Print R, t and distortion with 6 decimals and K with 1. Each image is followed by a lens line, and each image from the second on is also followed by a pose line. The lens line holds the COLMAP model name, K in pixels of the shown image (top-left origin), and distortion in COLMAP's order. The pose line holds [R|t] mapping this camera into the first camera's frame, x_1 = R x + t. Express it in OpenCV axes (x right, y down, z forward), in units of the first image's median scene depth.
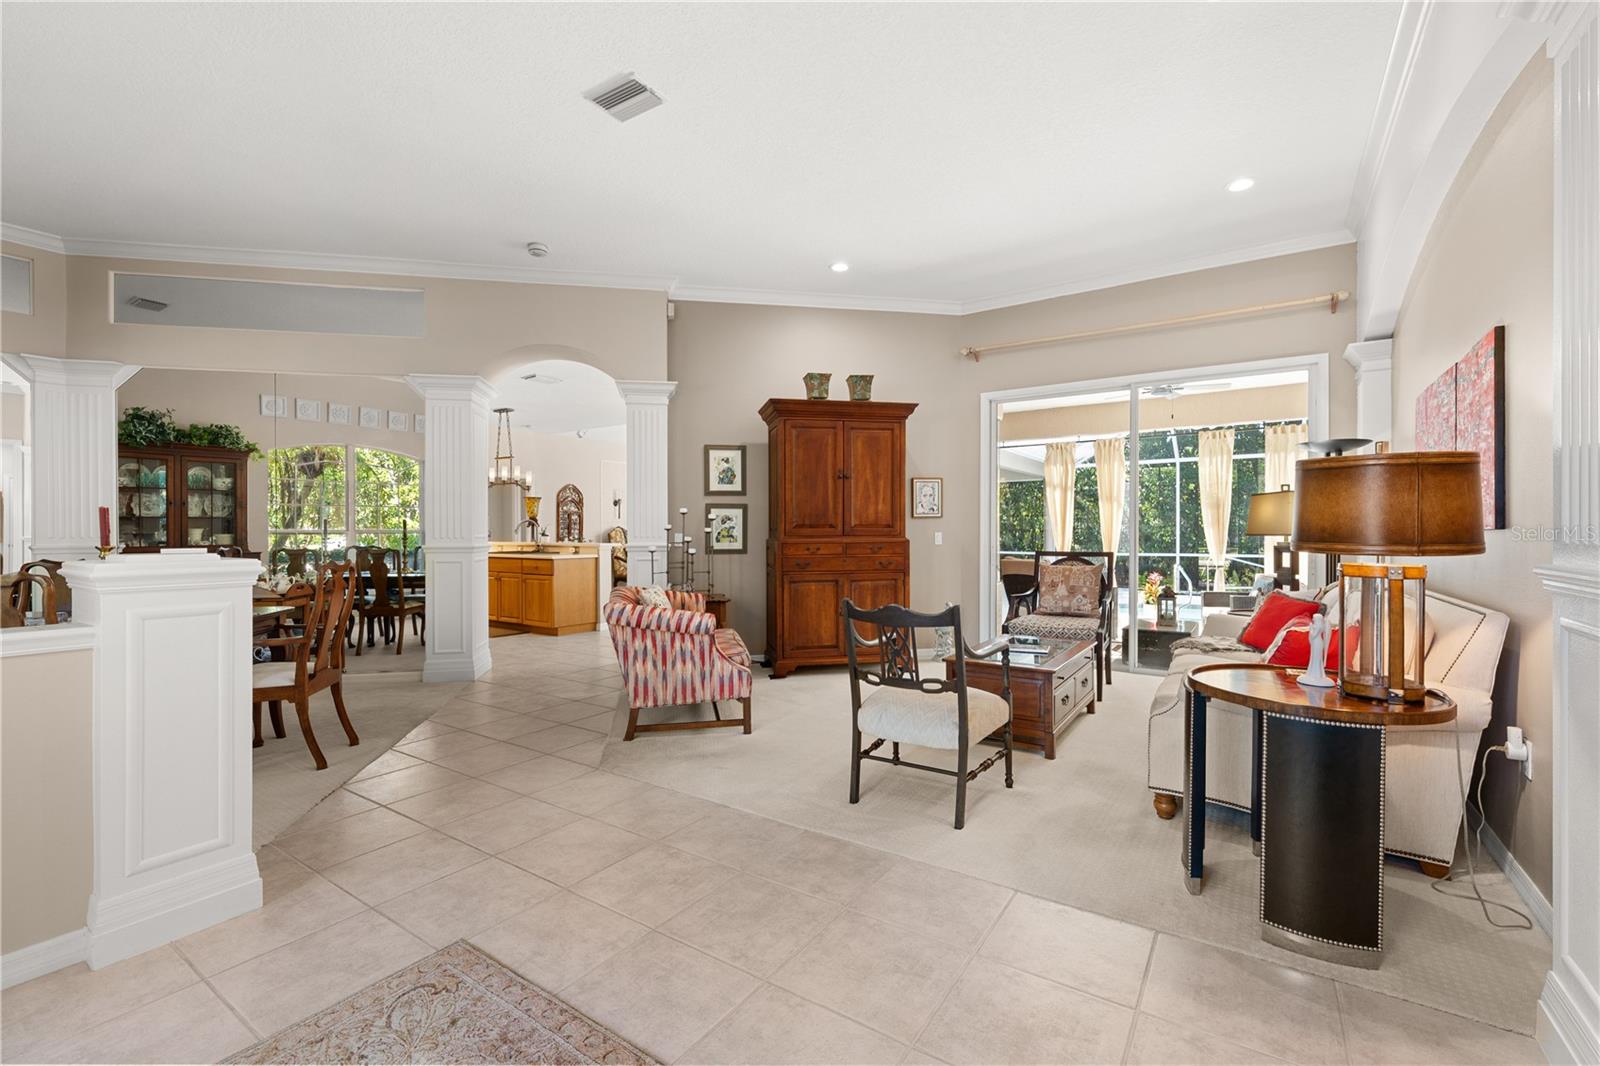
lens RADIAL K [[686.6, 0, 794.2], [0, 686.6, 533.9], [0, 0, 1]] dist [0.002655, -0.001079]
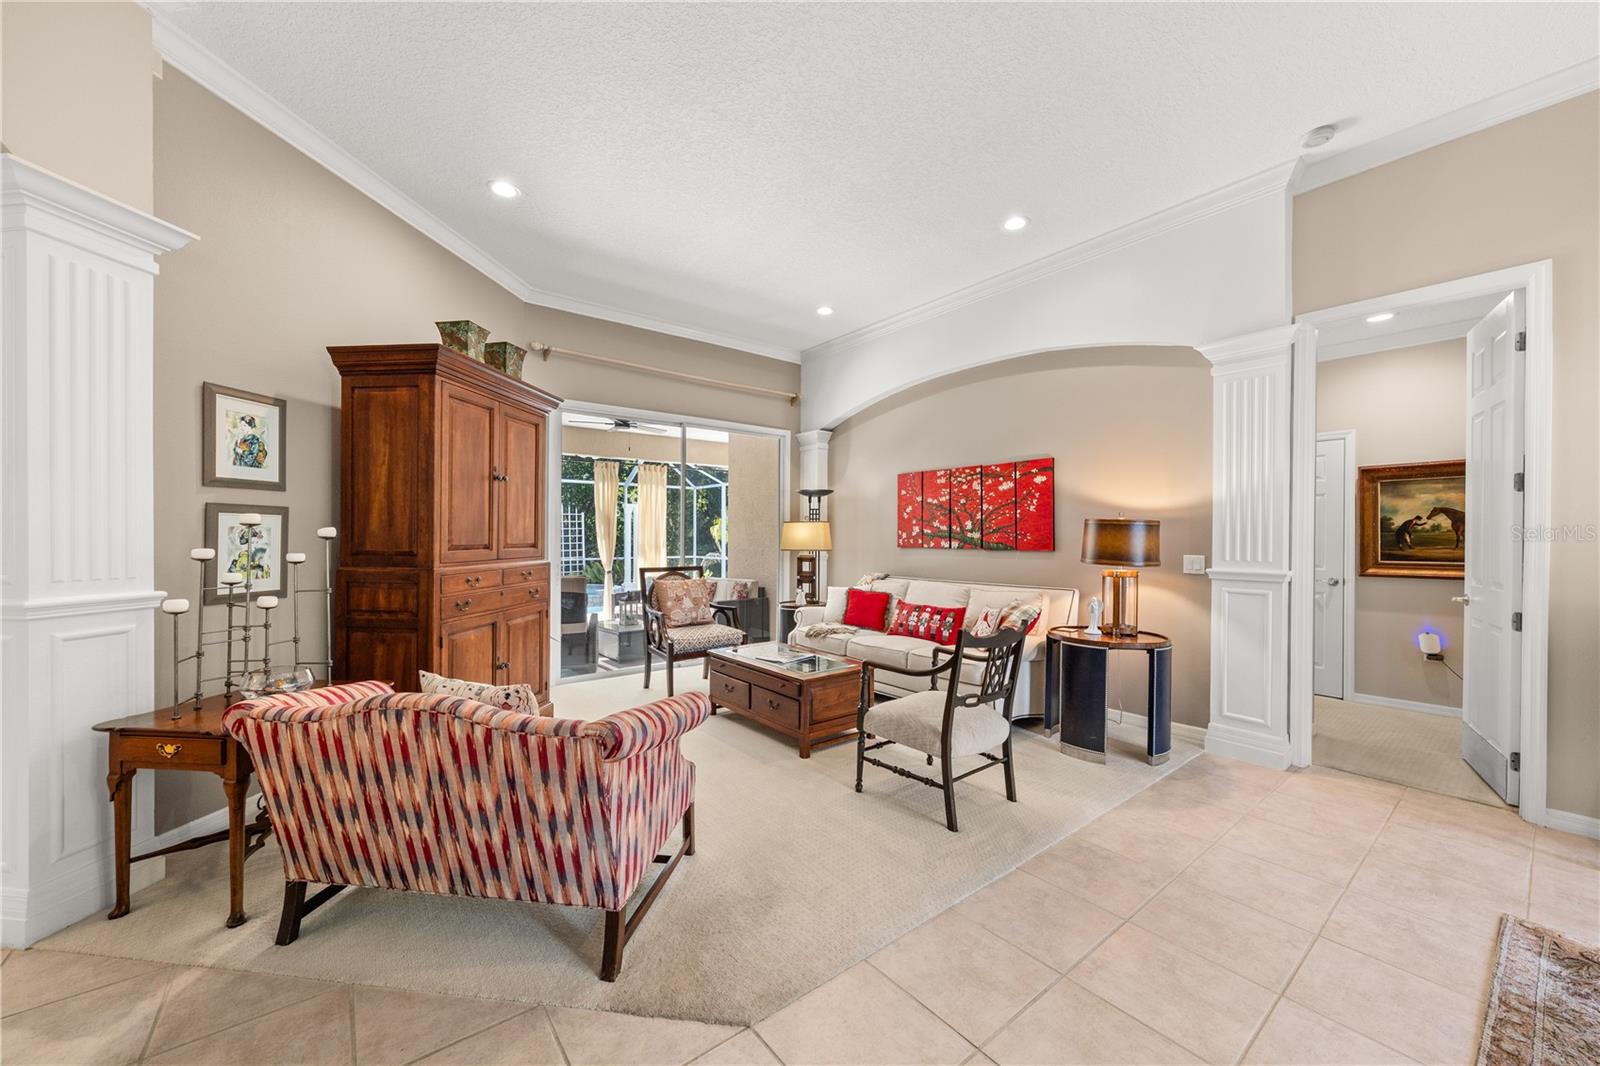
lens RADIAL K [[597.4, 0, 795.6], [0, 597.4, 540.6], [0, 0, 1]] dist [-0.001907, -0.000085]
pose [[0.304848, -0.004377, 0.952391, -0.439542], [-0.000363, 0.999989, 0.004712, -0.020871], [-0.952401, -0.001782, 0.304843, 0.513259]]
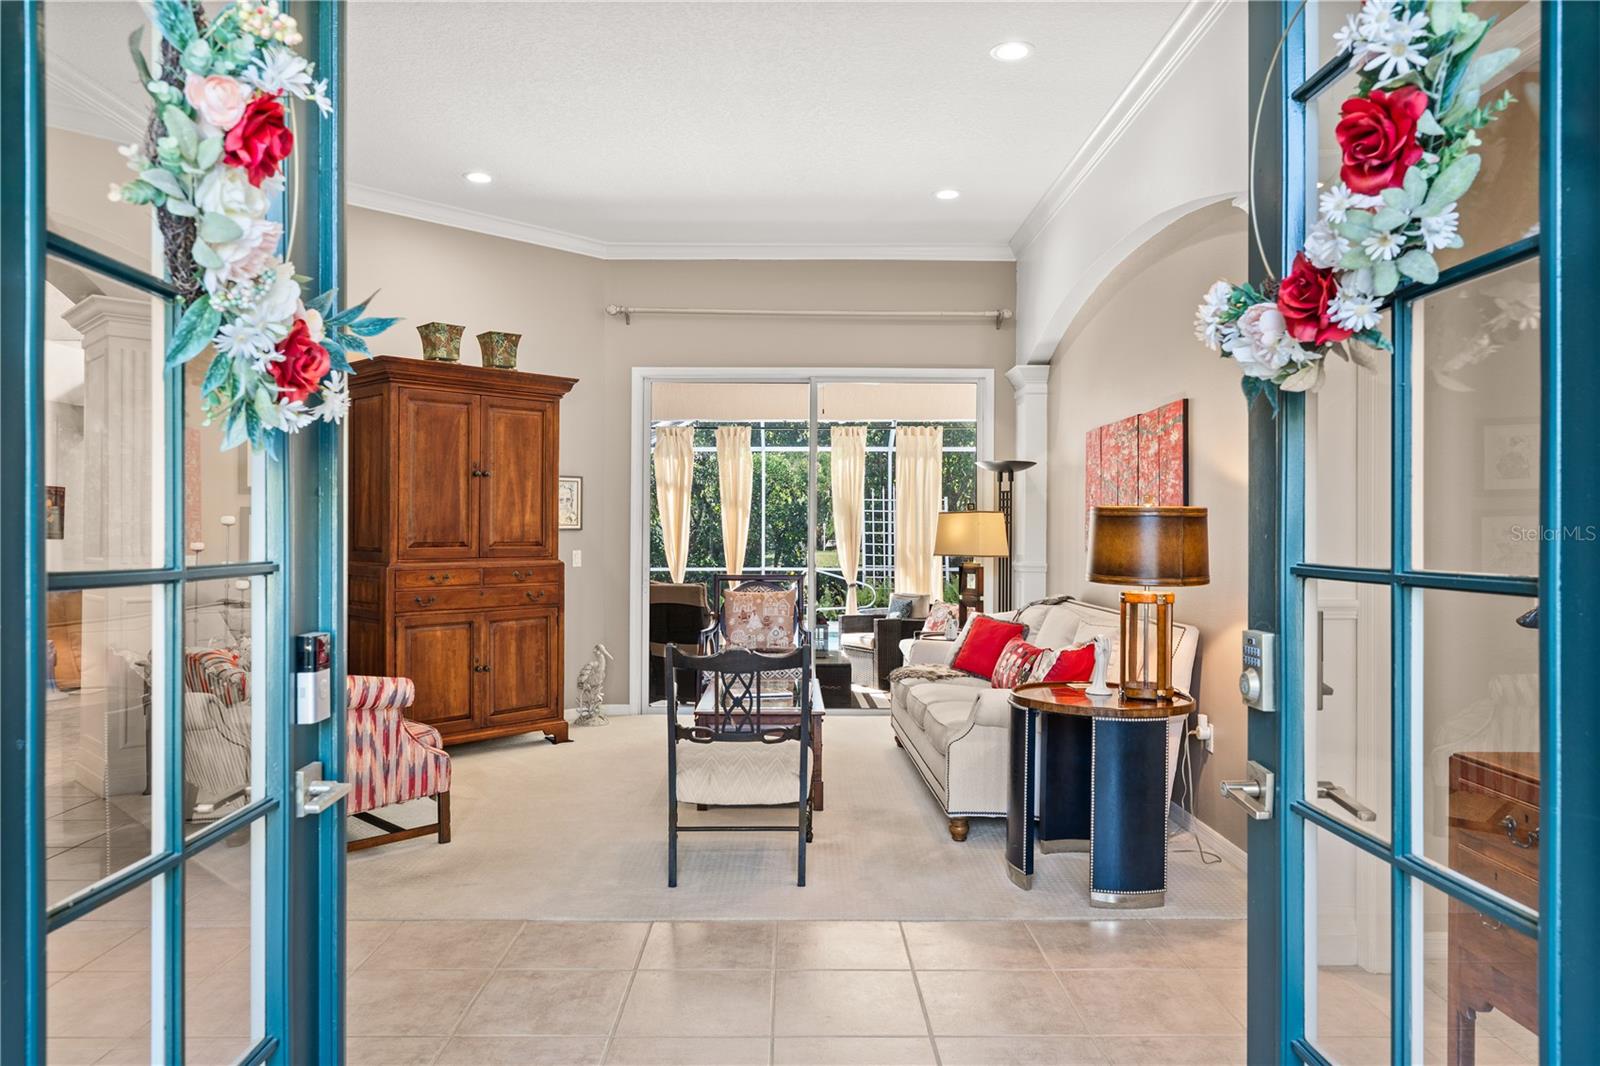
lens RADIAL K [[1072.2, 0, 795.3], [0, 1072.2, 532.5], [0, 0, 1]] dist [-0.001655, 0.000500]
pose [[0.823719, 0.004040, 0.566984, -0.288249], [-0.002617, 0.999991, -0.003323, -0.020775], [-0.566993, 0.001254, 0.823722, -0.090410]]
